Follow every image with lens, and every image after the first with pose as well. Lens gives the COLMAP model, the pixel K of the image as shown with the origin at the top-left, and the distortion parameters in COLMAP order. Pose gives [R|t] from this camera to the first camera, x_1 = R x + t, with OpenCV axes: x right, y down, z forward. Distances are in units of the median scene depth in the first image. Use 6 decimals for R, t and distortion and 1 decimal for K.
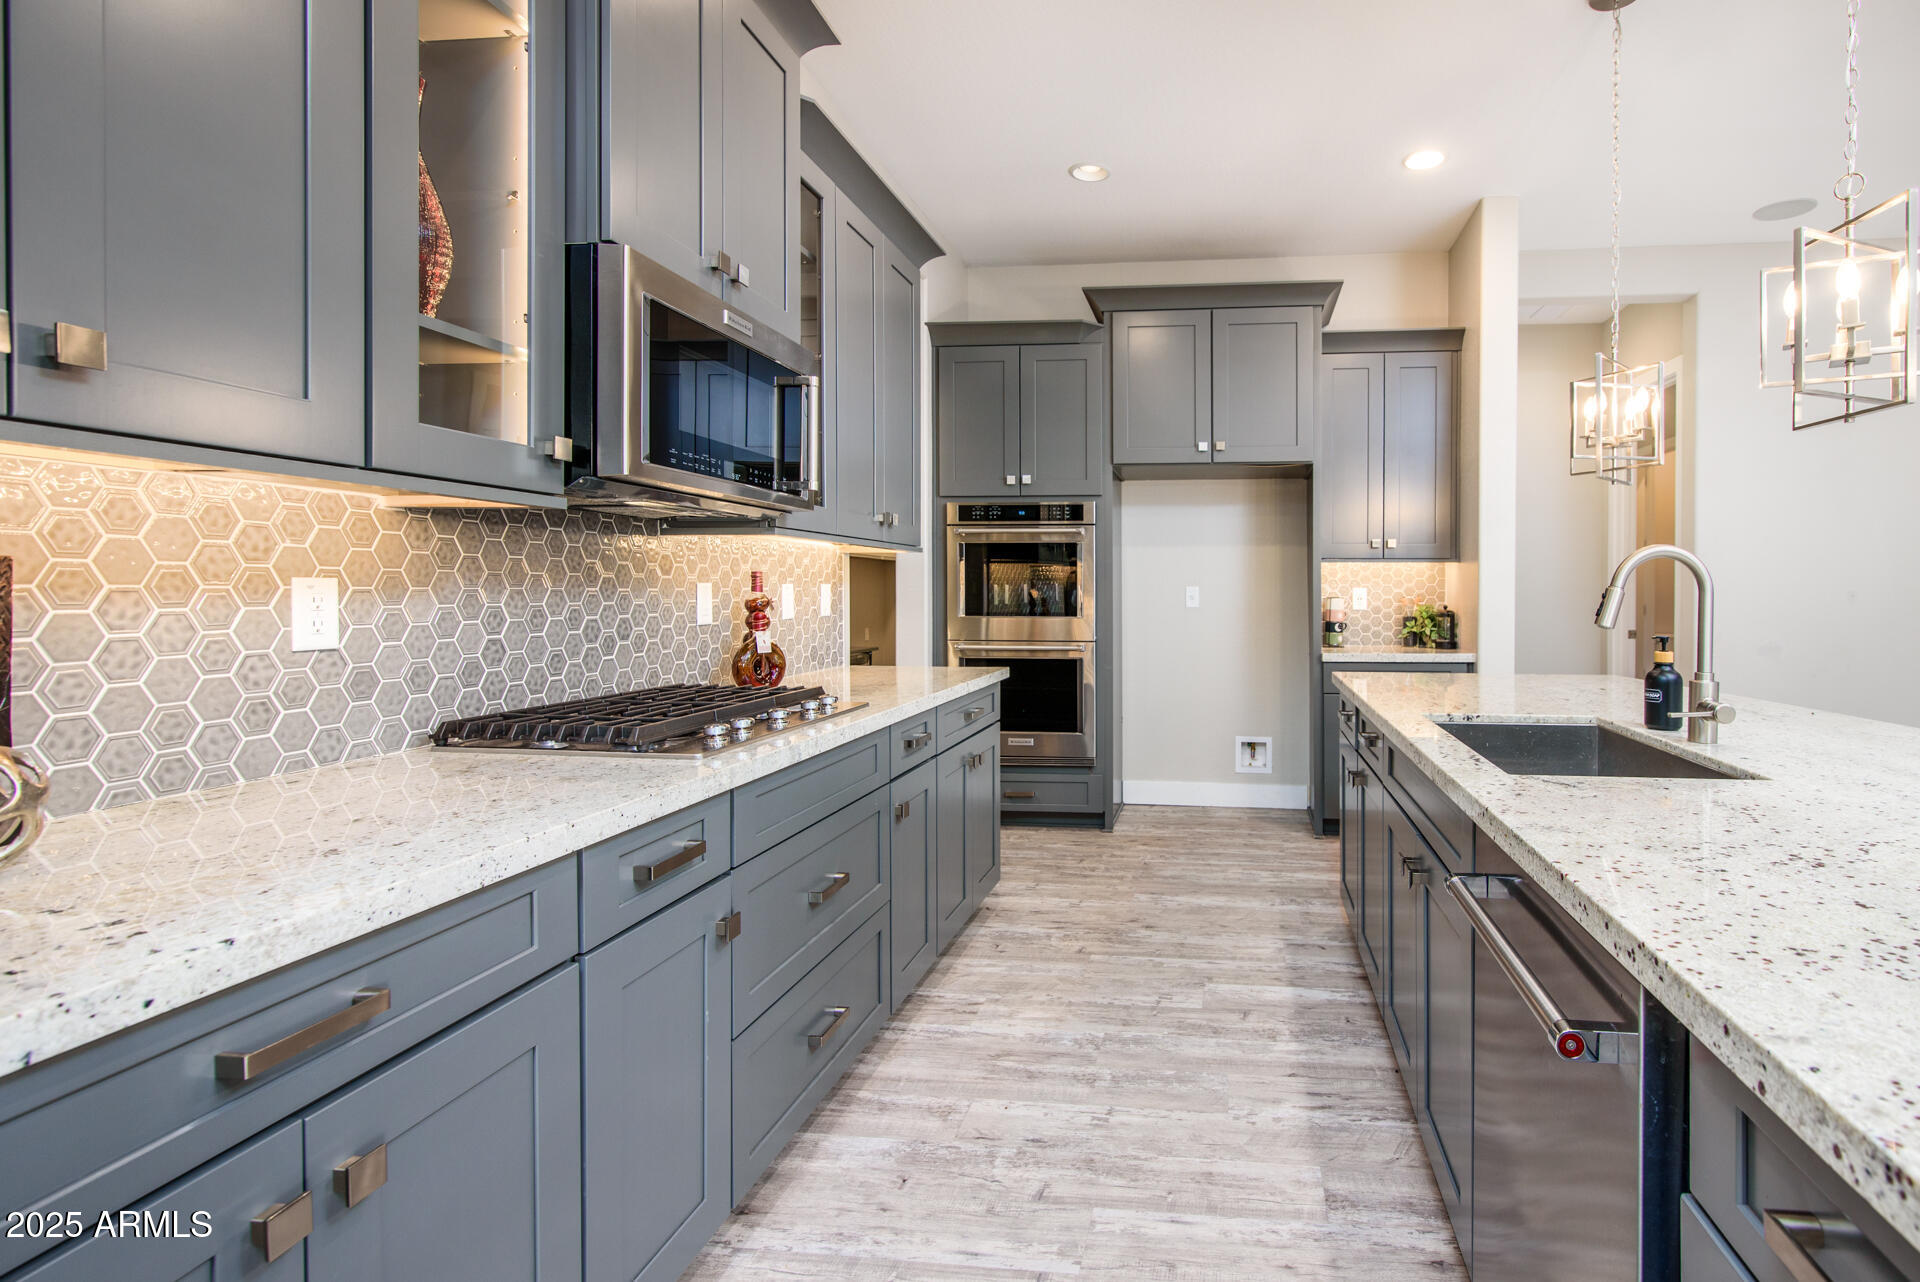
lens RADIAL K [[934.5, 0, 1141.5], [0, 934.5, 589.2], [0, 0, 1]] dist [-0.000629, 0.000141]
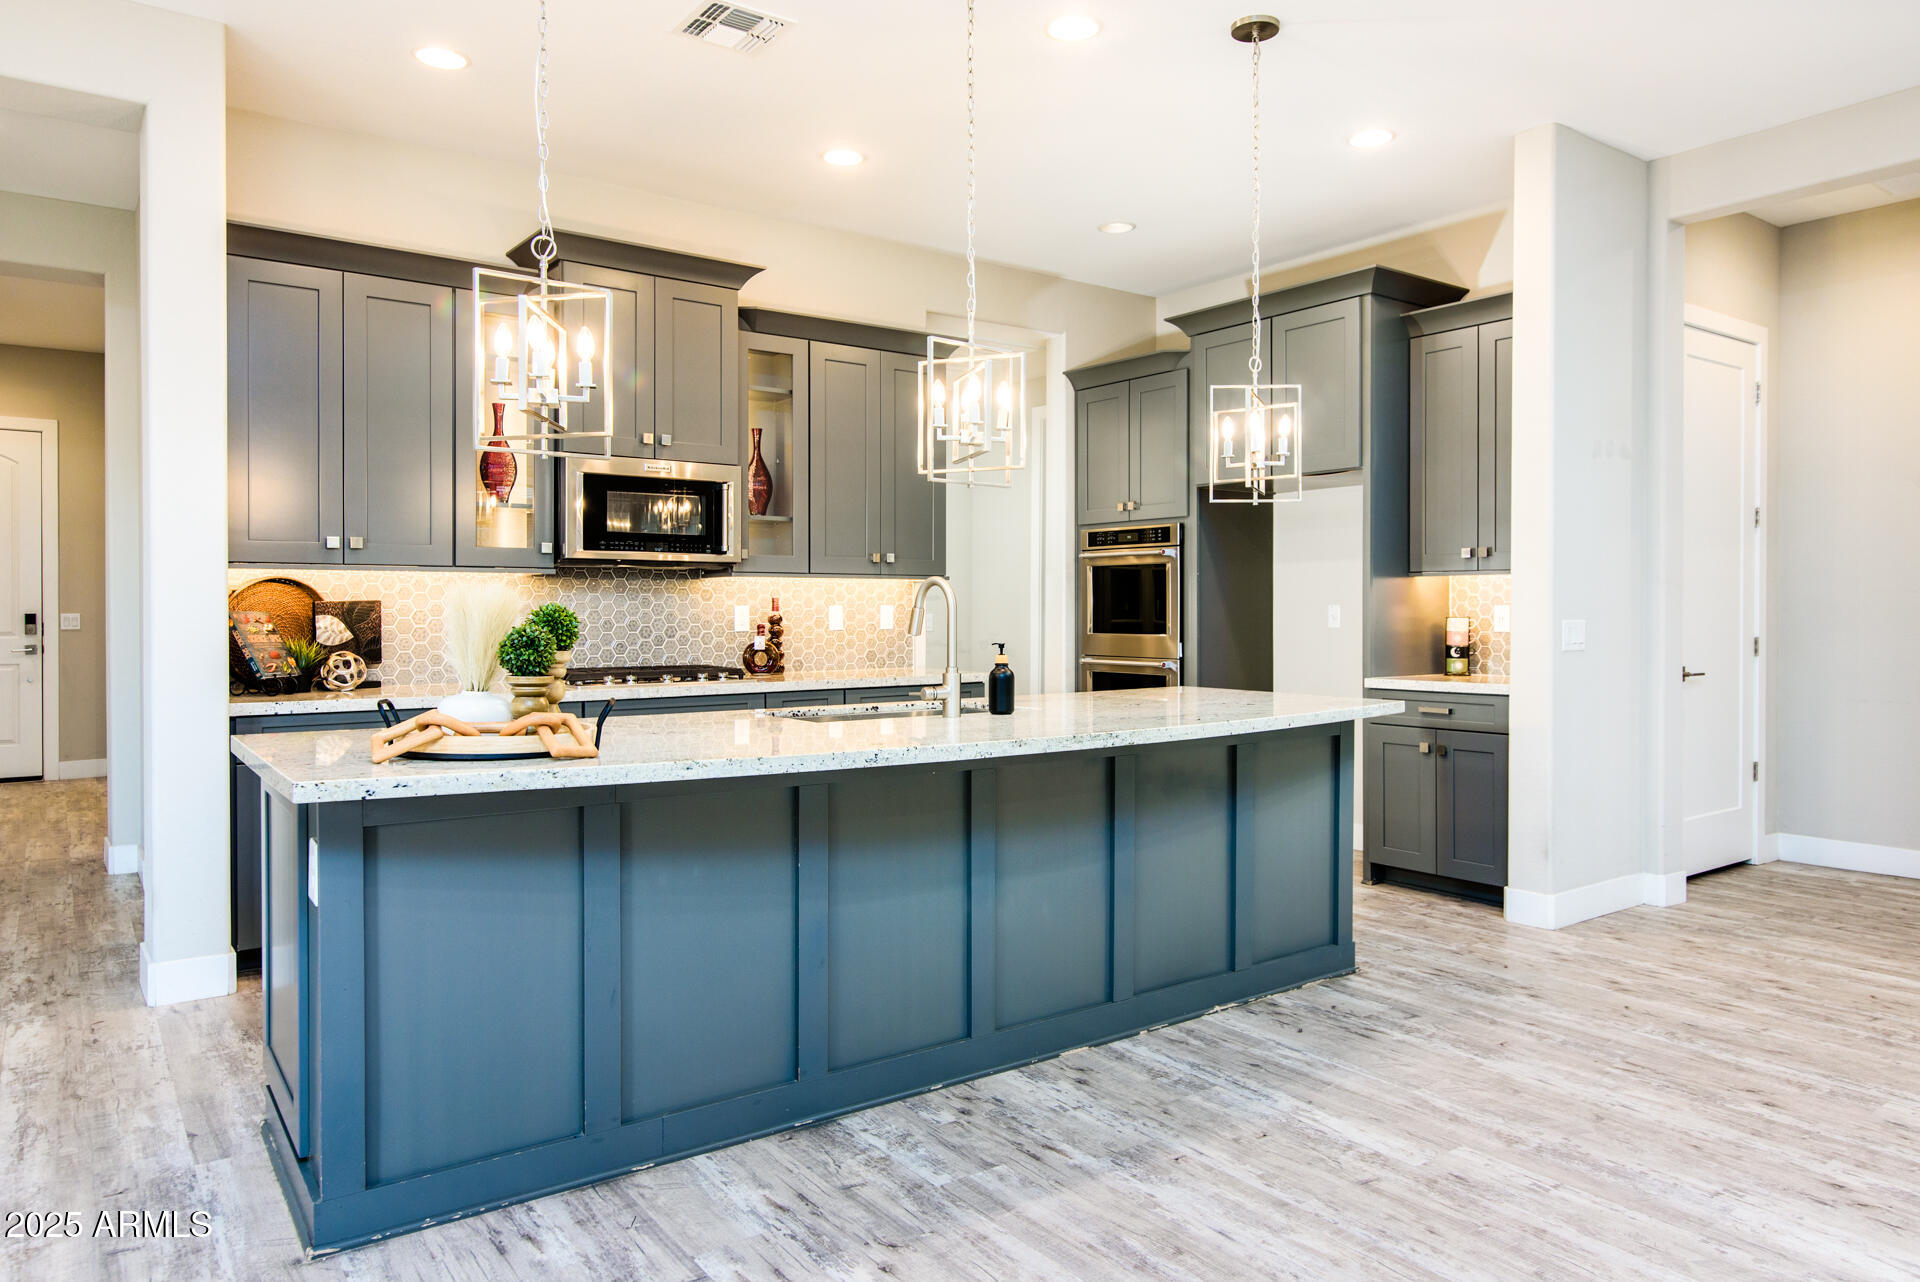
lens RADIAL K [[1236.3, 0, 962.6], [0, 1236.3, 625.3], [0, 0, 1]] dist [-0.001950, -0.000951]
pose [[0.667263, 0.006471, -0.744794, 0.801462], [0.003768, 0.999920, 0.012064, 0.001601], [0.744812, -0.010856, 0.667186, -0.085590]]
